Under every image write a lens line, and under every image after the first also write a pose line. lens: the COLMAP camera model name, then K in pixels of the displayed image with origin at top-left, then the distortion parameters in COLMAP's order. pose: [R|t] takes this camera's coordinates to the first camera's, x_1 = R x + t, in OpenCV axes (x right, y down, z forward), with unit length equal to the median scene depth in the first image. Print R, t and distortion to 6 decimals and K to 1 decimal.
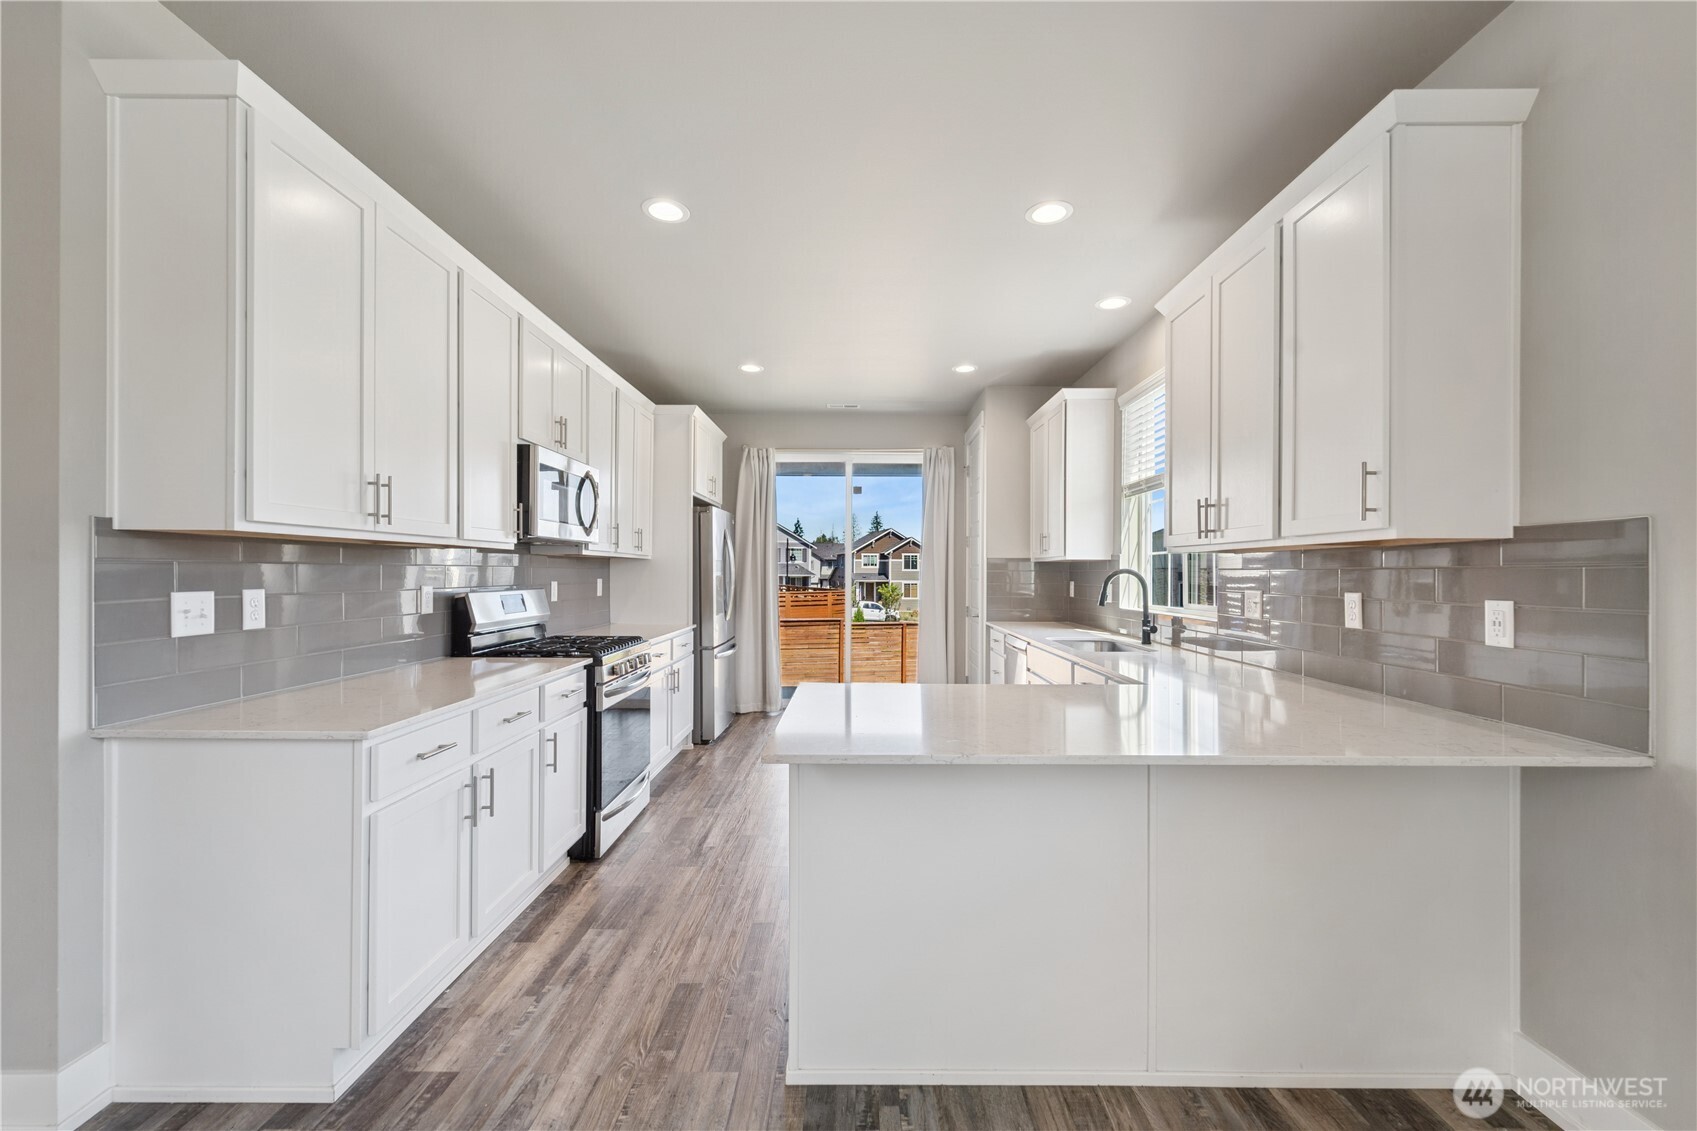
lens RADIAL K [[690.8, 0, 858.6], [0, 690.8, 572.9], [0, 0, 1]] dist [0.000645, 0.000081]
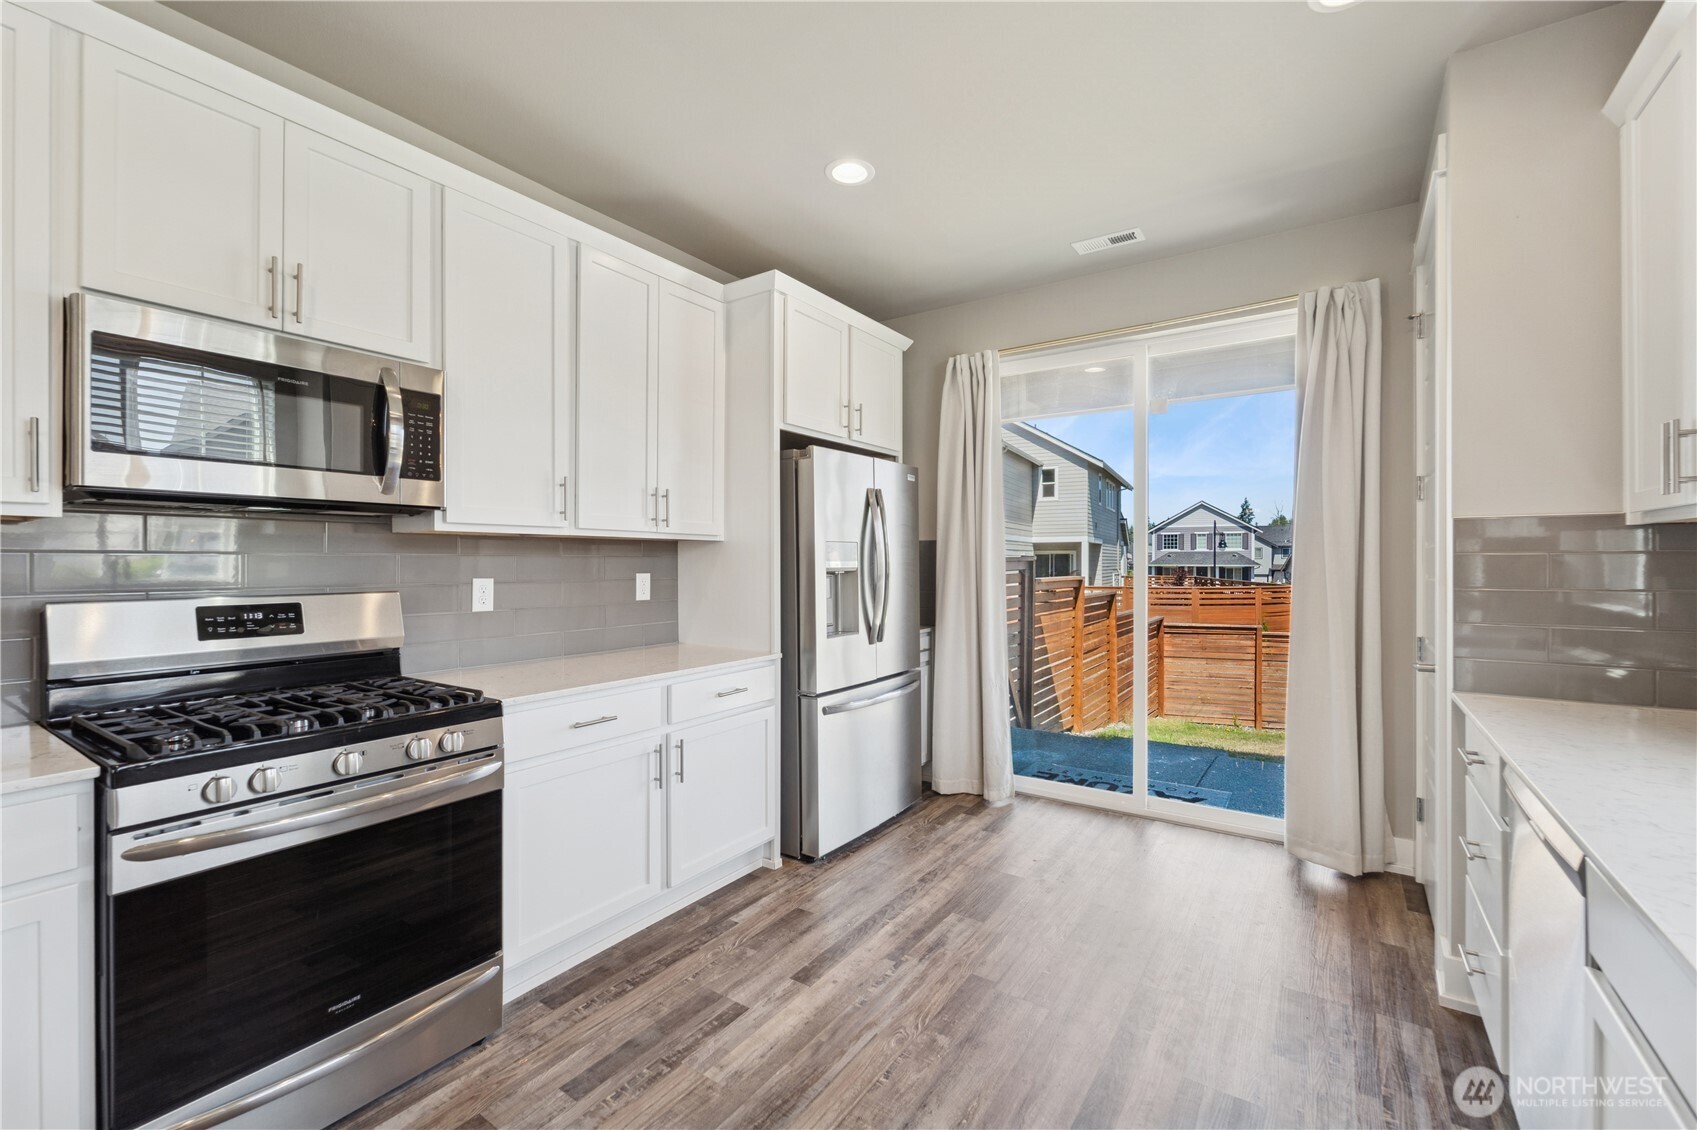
lens RADIAL K [[702.8, 0, 848.5], [0, 702.8, 565.0], [0, 0, 1]] dist [0.009230, -0.004059]
pose [[0.823955, -0.000542, -0.566656, 0.141775], [0.002313, 0.999994, 0.002407, 0.000121], [0.566651, -0.003294, 0.823951, 0.544289]]
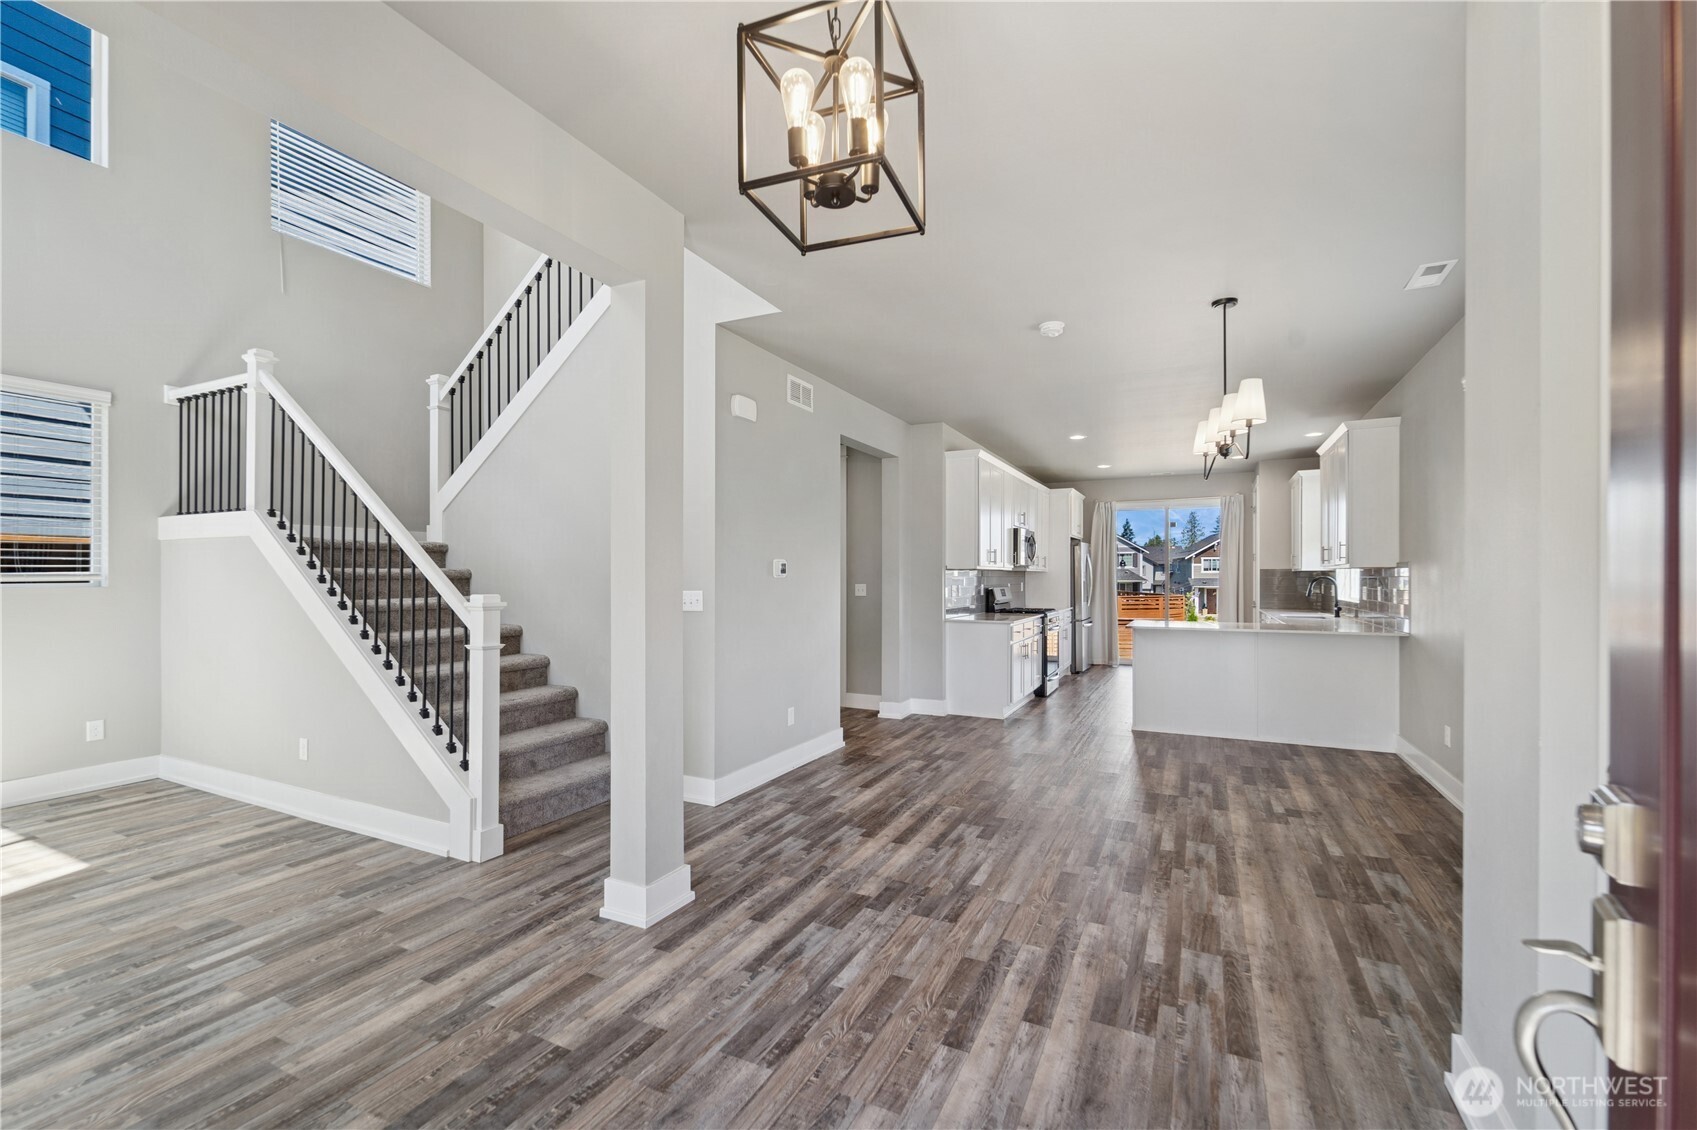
lens RADIAL K [[711.6, 0, 856.7], [0, 711.6, 563.2], [0, 0, 1]] dist [0.010535, -0.000483]
pose [[0.900112, -0.011632, -0.435504, 0.073157], [0.002024, 0.999744, -0.022519, 0.000157], [0.435654, 0.019388, 0.899905, -0.947704]]
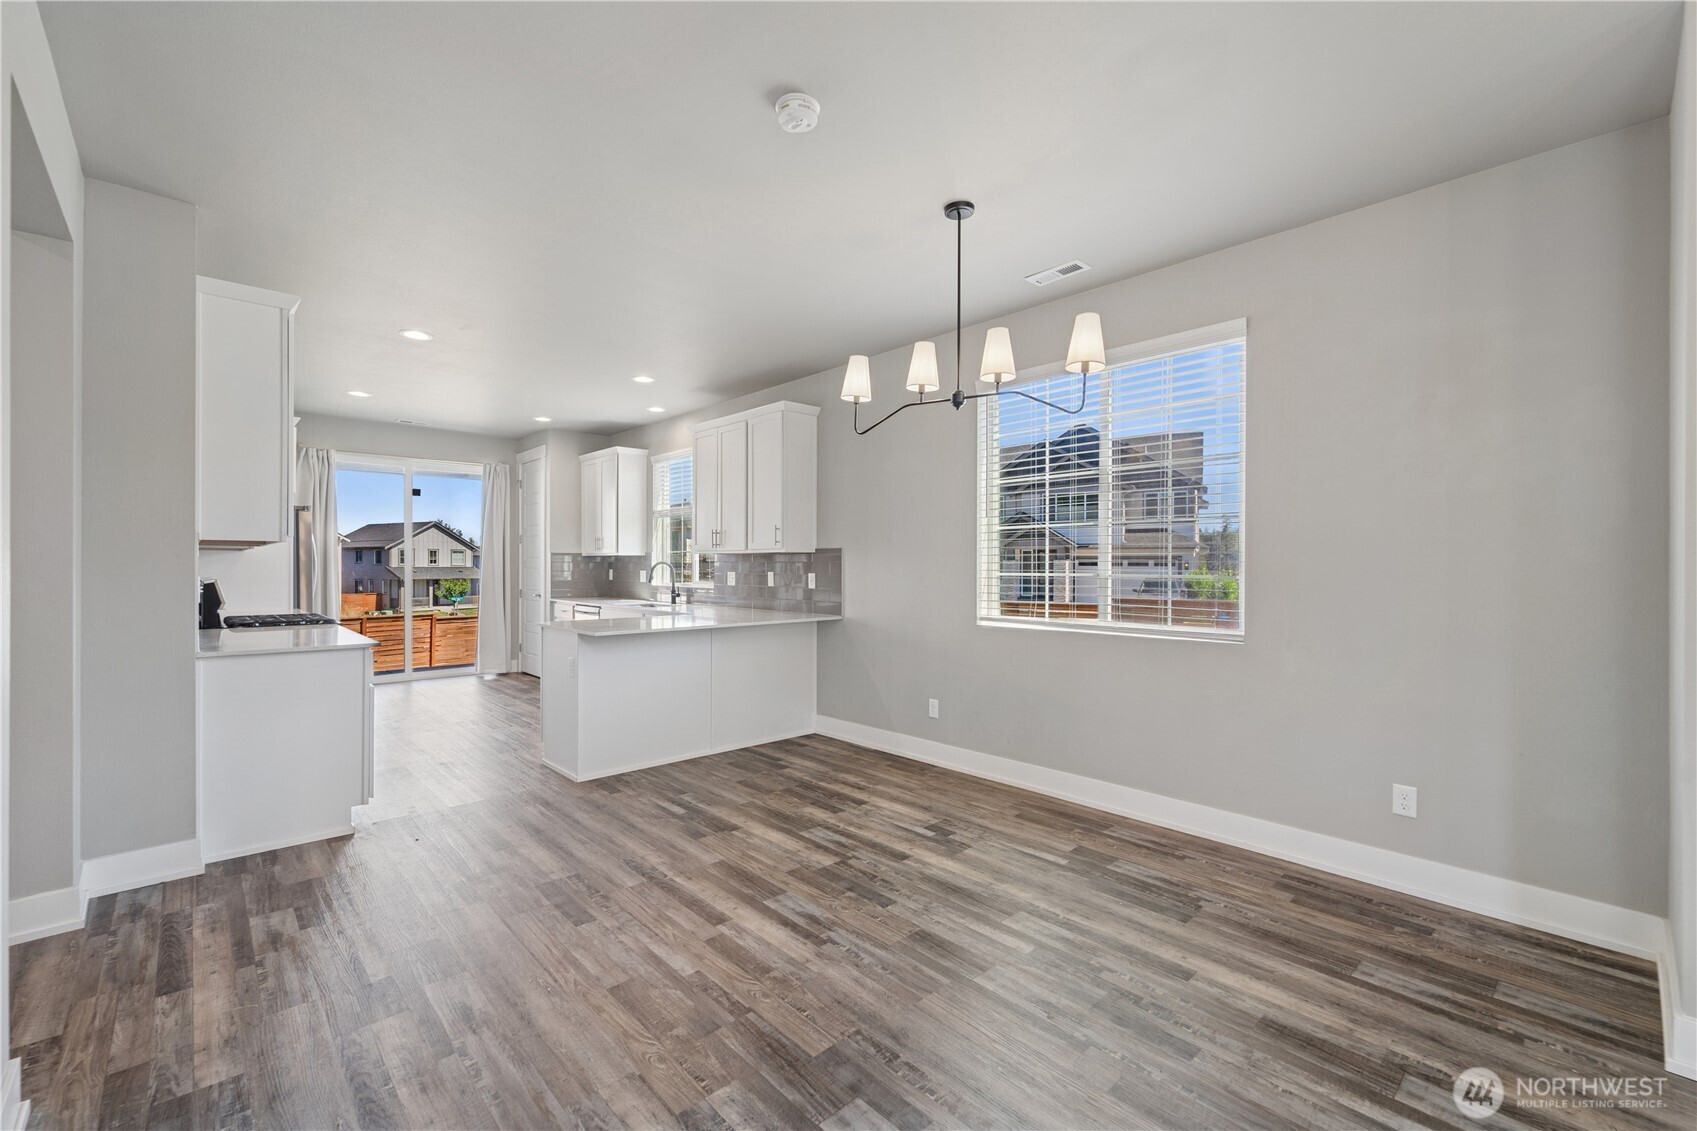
lens RADIAL K [[702.8, 0, 848.5], [0, 702.8, 565.5], [0, 0, 1]] dist [0.009230, -0.004059]
pose [[0.729747, -0.002032, 0.683714, -0.366363], [-0.000246, 0.999995, 0.003235, -0.001205], [-0.683717, -0.002529, 0.729743, -0.468902]]
